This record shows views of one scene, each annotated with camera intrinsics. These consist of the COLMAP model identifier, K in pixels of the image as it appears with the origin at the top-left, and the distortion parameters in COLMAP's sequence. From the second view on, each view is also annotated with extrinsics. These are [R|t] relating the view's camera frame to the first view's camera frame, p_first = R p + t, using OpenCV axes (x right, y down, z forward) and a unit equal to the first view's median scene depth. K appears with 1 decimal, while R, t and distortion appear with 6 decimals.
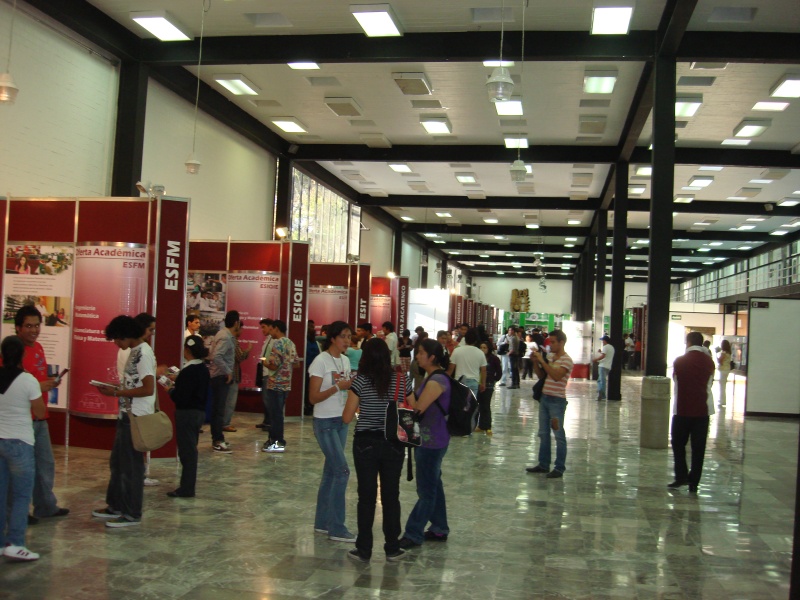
lens RADIAL K [[906.4, 0, 399.2], [0, 906.4, 300.2], [0, 0, 1]] dist [-0.037653, 0.000000]
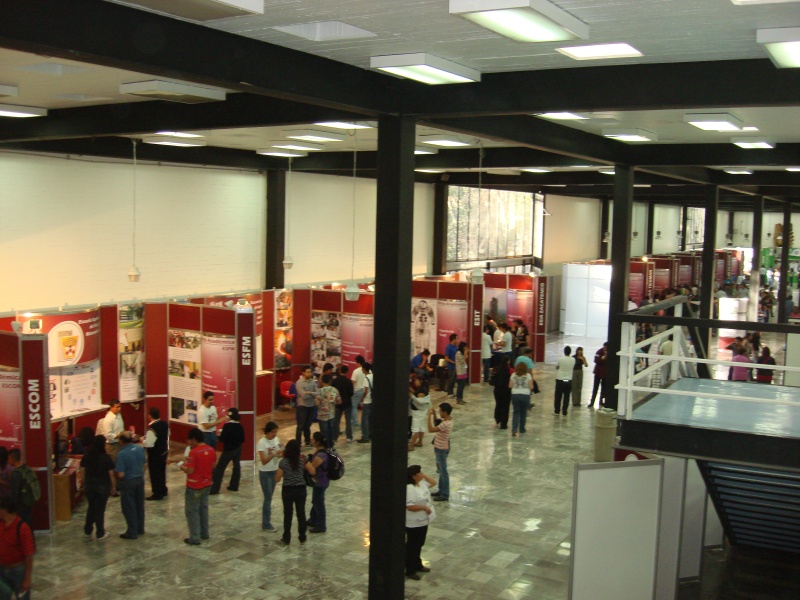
lens RADIAL K [[906.4, 0, 401.2], [0, 906.4, 300.9], [0, 0, 1]] dist [-0.037653, 0.000000]
pose [[0.936903, 0.004272, -0.349563, 0.573961], [0.033495, 0.994228, 0.101925, -0.277217], [0.347981, -0.107202, 0.931352, -0.430270]]
